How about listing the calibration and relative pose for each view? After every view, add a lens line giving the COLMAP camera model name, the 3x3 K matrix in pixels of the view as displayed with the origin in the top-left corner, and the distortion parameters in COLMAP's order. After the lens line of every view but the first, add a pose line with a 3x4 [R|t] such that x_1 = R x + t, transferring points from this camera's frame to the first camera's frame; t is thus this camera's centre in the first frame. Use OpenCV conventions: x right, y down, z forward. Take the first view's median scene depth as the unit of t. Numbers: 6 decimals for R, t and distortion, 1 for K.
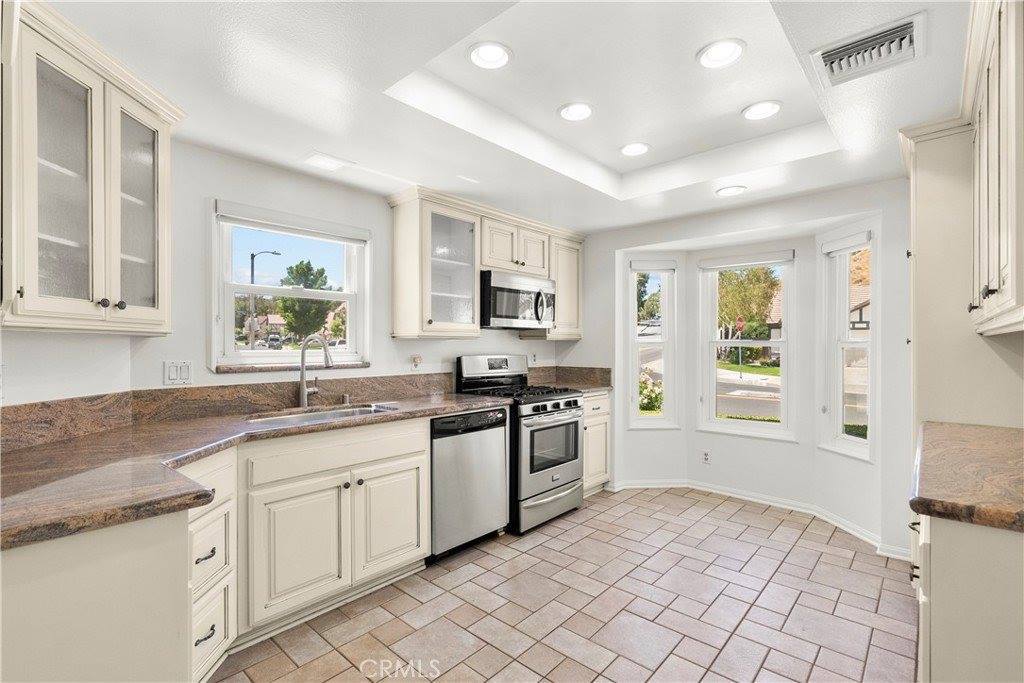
lens RADIAL K [[470.0, 0, 517.2], [0, 470.0, 340.4], [0, 0, 1]] dist [-0.004198, 0.001828]
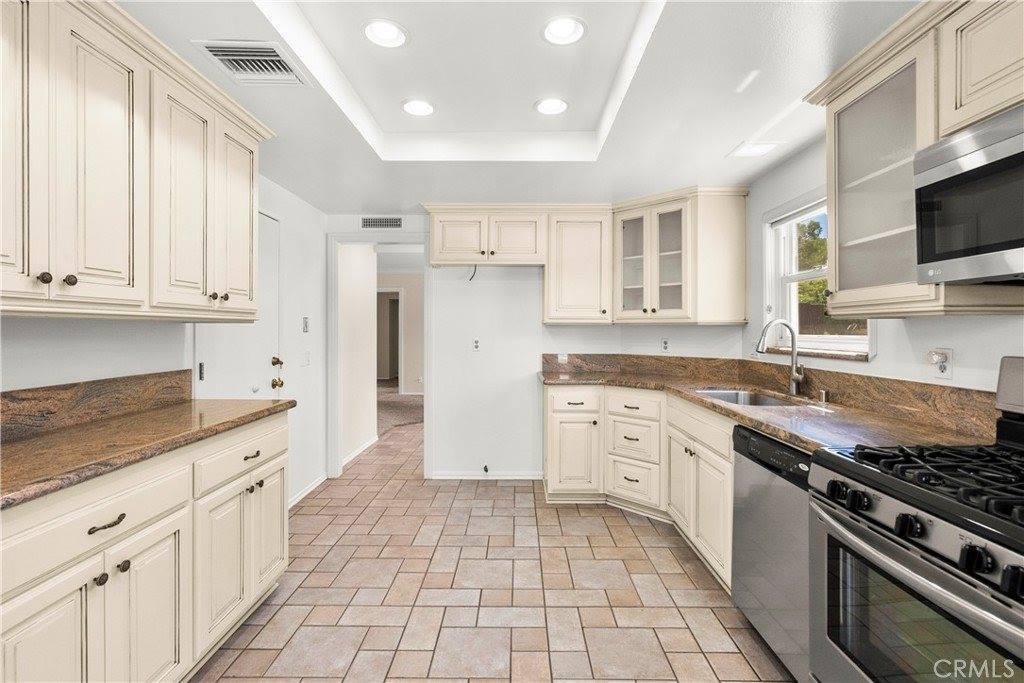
lens RADIAL K [[470.0, 0, 513.4], [0, 470.0, 335.4], [0, 0, 1]] dist [-0.004198, 0.001828]
pose [[-0.739986, 0.013807, -0.672480, 0.638313], [0.011369, 0.999903, 0.008019, 0.008023], [0.672526, -0.001711, -0.740071, 1.373733]]
